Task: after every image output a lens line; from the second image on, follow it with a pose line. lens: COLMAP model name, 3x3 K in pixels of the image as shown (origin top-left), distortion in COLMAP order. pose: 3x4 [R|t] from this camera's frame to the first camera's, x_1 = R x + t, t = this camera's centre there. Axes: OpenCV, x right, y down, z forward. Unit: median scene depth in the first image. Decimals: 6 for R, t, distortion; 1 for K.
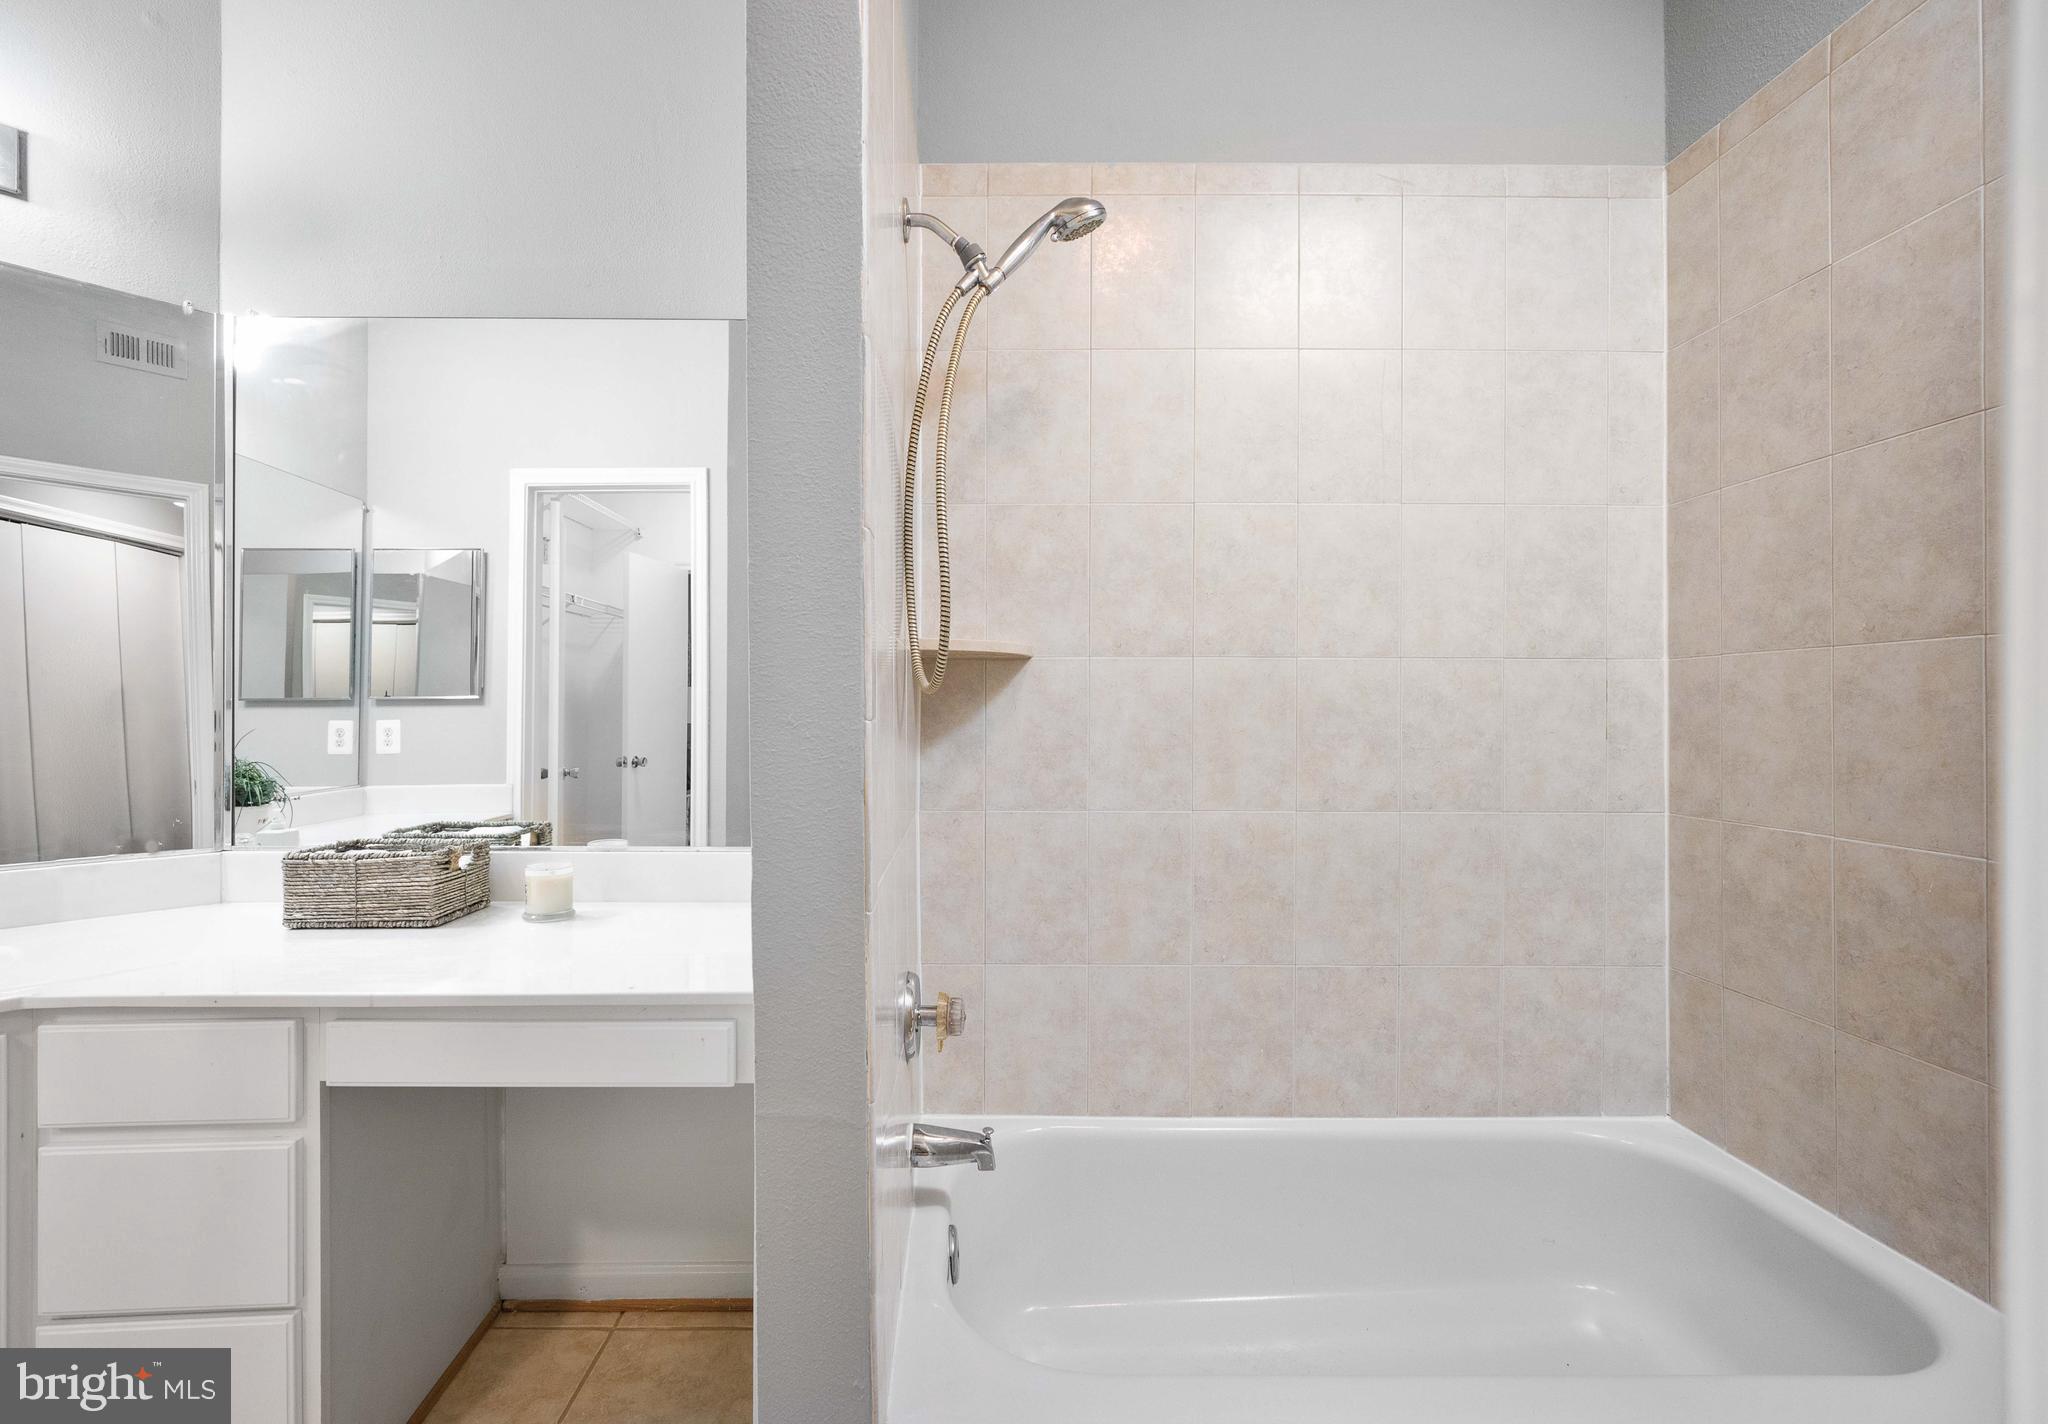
lens RADIAL K [[864.3, 0, 982.4], [0, 864.3, 712.6], [0, 0, 1]] dist [0.000795, 0.000675]
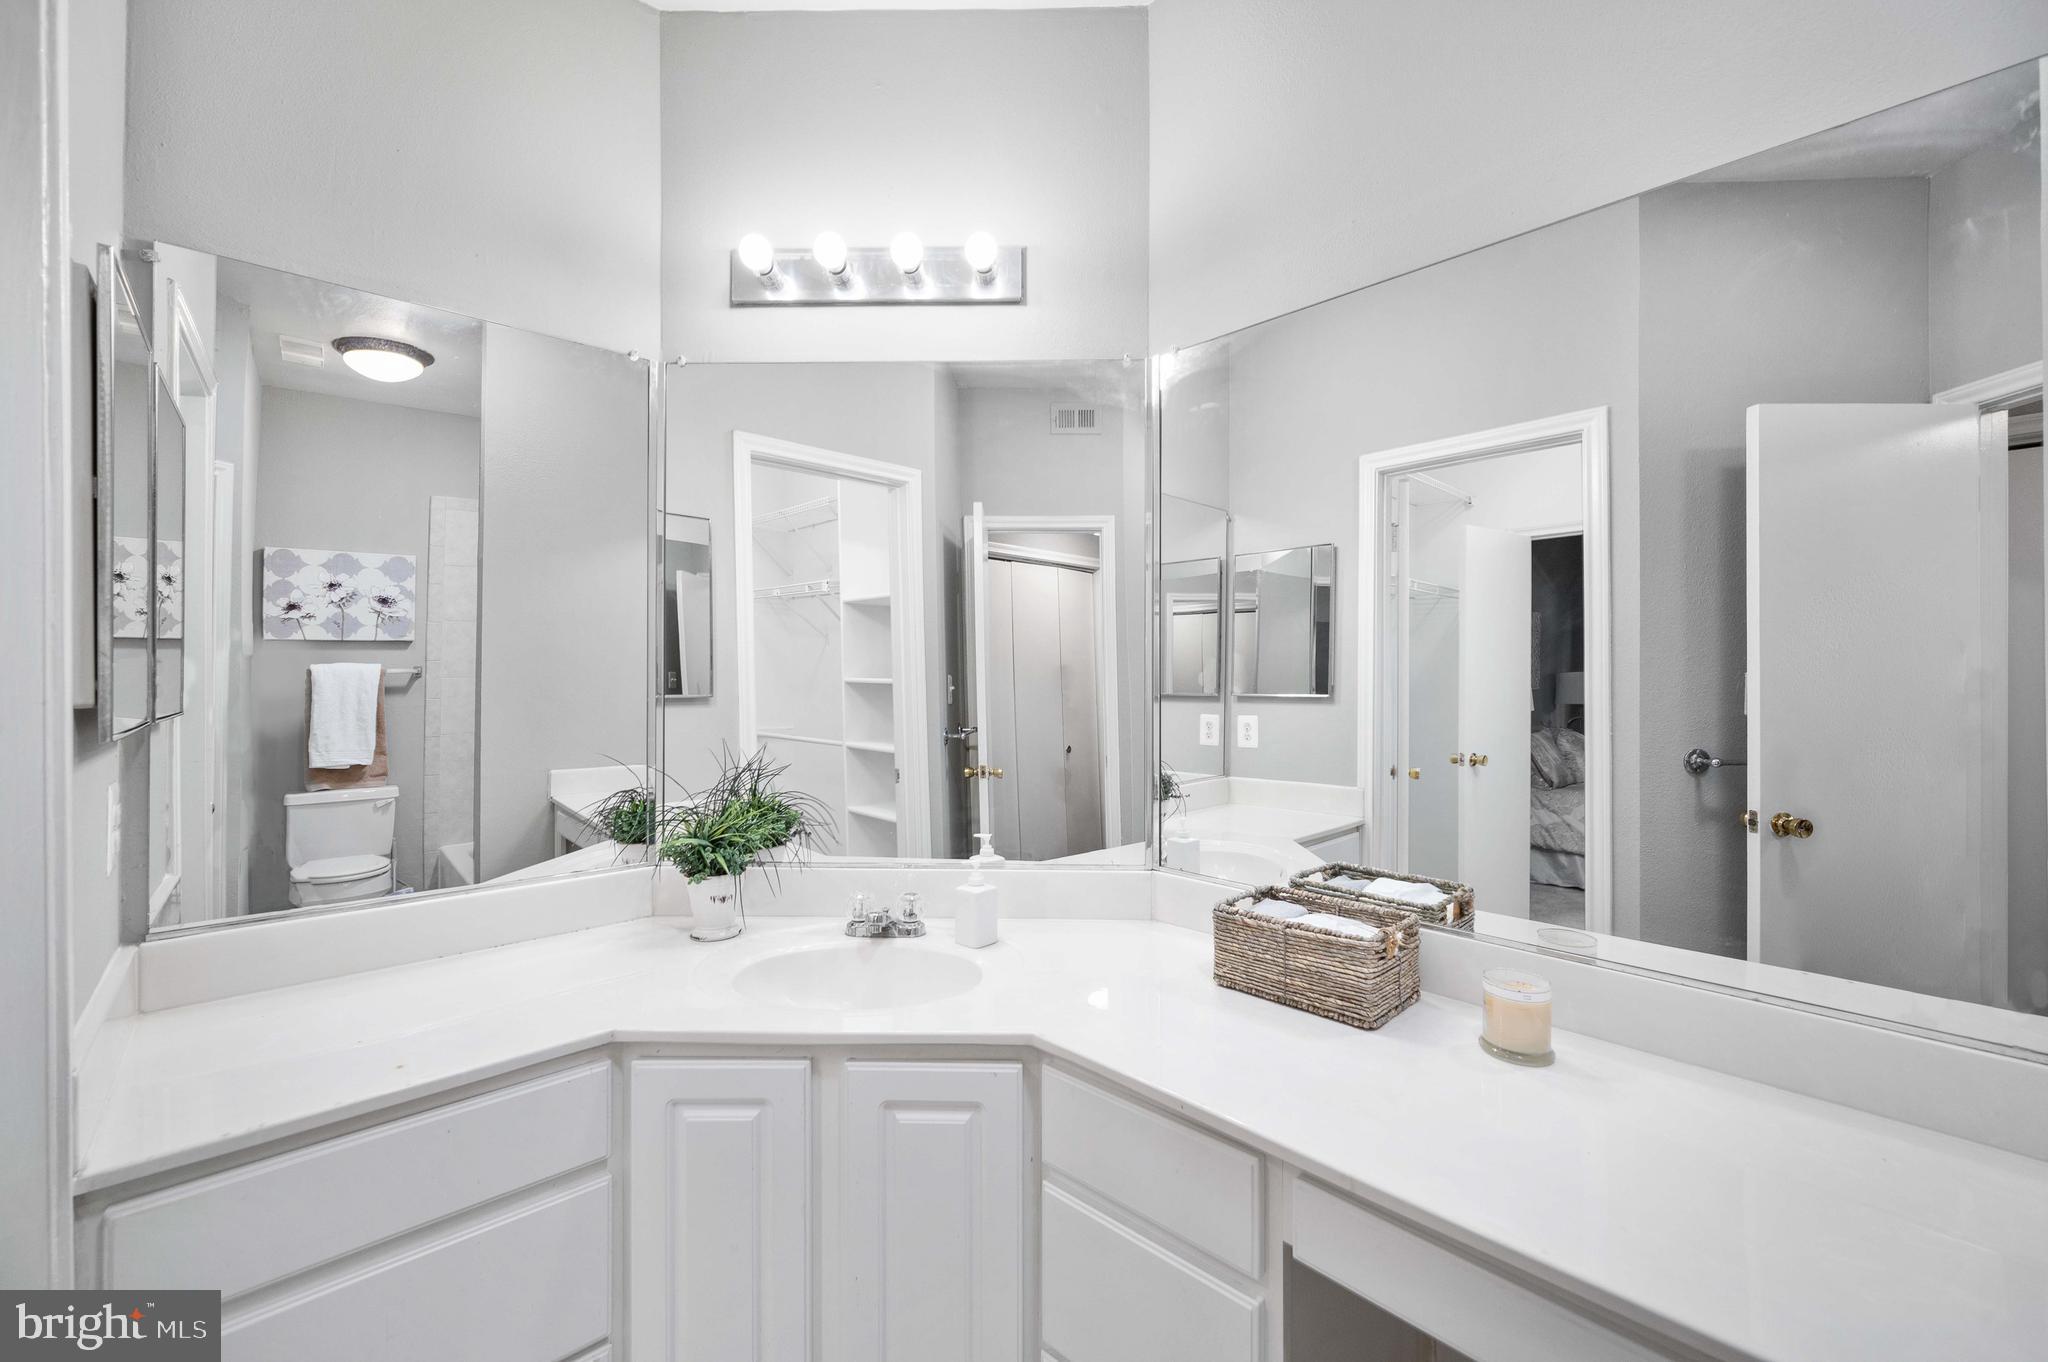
lens RADIAL K [[834.5, 0, 1029.3], [0, 834.5, 674.3], [0, 0, 1]] dist [0.000743, 0.000237]
pose [[0.689203, -0.001760, -0.724566, -0.289959], [-0.001292, 0.999992, -0.003657, -0.081962], [0.724567, 0.003457, 0.689196, 0.230174]]
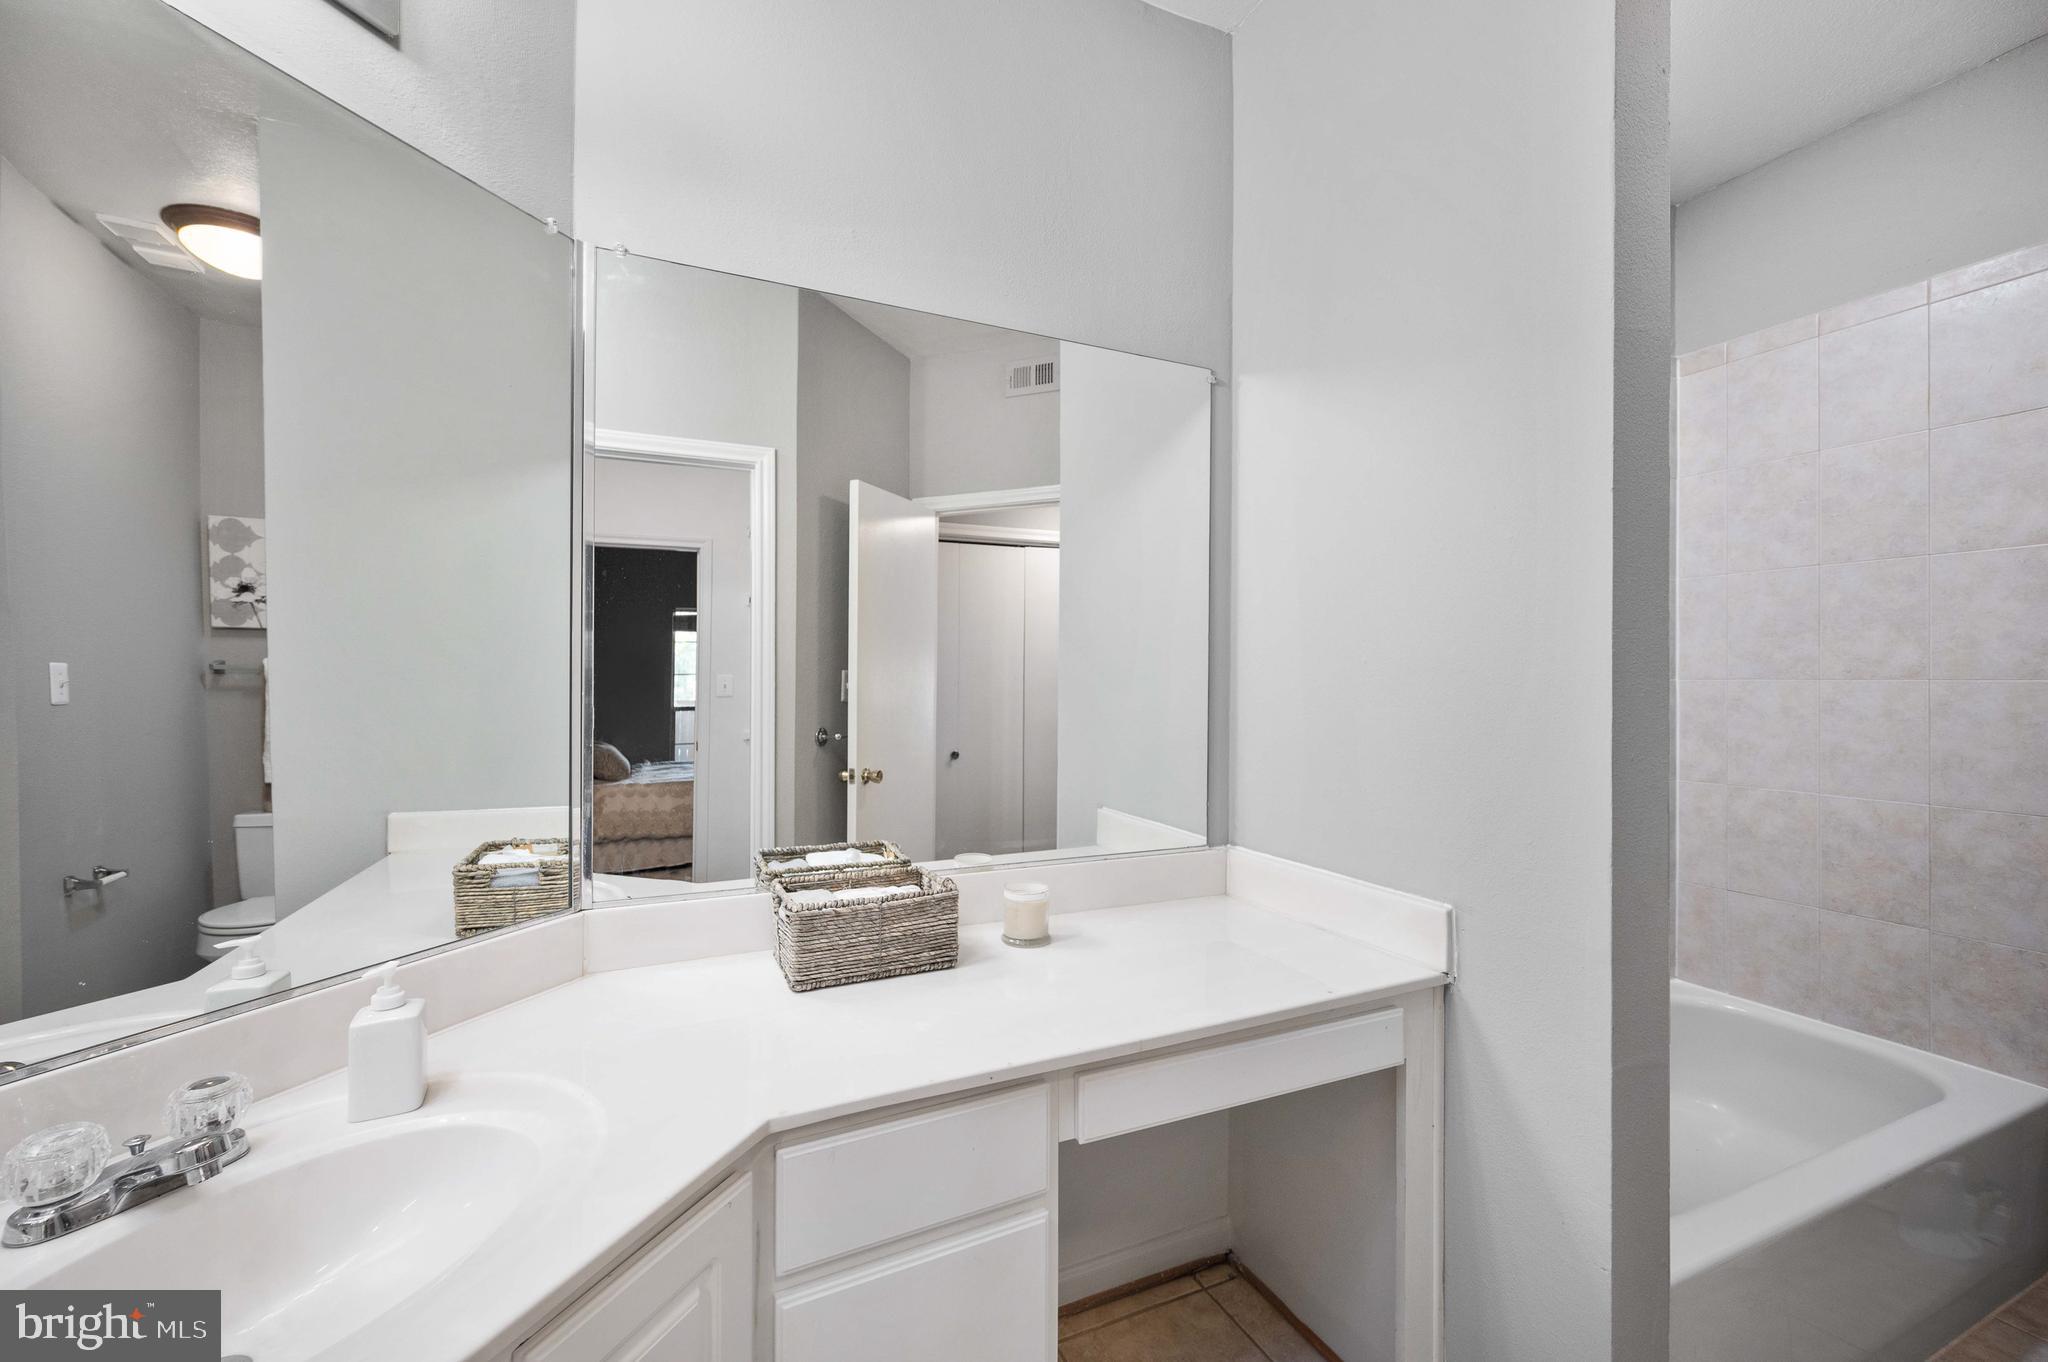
lens RADIAL K [[814.1, 0, 1025.9], [0, 814.1, 683.5], [0, 0, 1]] dist [0.001710, -0.000268]
pose [[0.913494, 0.001478, 0.406849, -0.928536], [-0.002027, 0.999998, 0.000919, -0.059558], [-0.406846, -0.001665, 0.913495, 0.164510]]
